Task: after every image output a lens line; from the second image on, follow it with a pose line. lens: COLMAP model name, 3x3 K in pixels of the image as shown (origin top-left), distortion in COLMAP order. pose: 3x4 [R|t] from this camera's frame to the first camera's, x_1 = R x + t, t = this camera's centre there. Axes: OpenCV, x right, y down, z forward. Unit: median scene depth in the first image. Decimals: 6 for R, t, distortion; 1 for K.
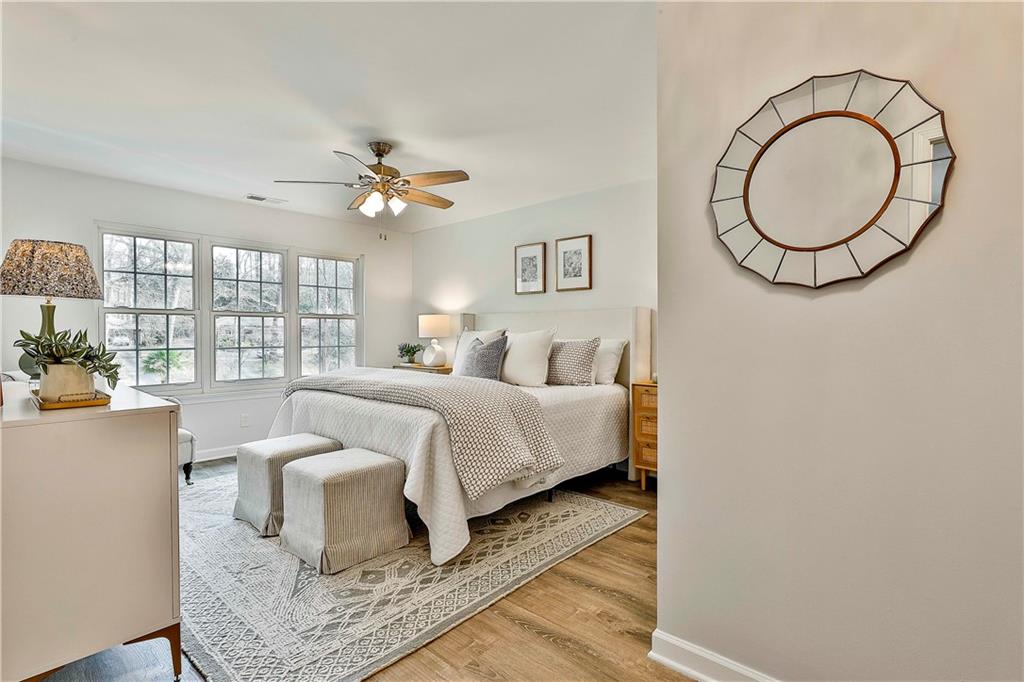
lens RADIAL K [[492.6, 0, 514.6], [0, 492.6, 328.6], [0, 0, 1]] dist [-0.002017, 0.000615]
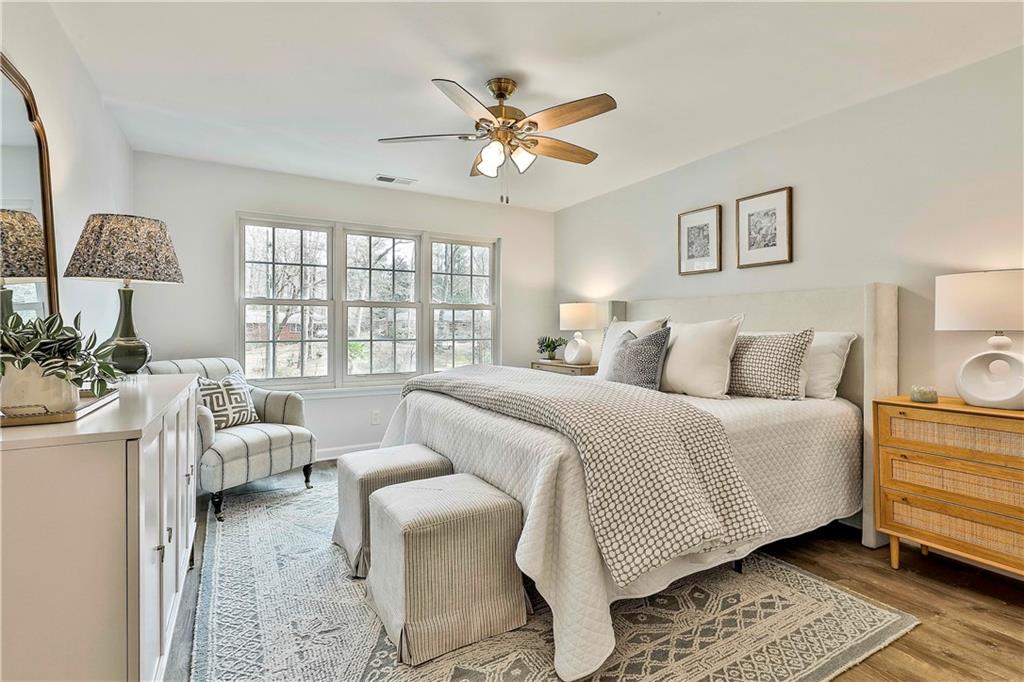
lens RADIAL K [[492.6, 0, 514.6], [0, 492.6, 328.6], [0, 0, 1]] dist [-0.002017, 0.000615]
pose [[0.953087, 0.001095, -0.302694, -0.016308], [0.002486, 0.999931, 0.011445, 0.009370], [0.302686, -0.011660, 0.953019, 0.262292]]
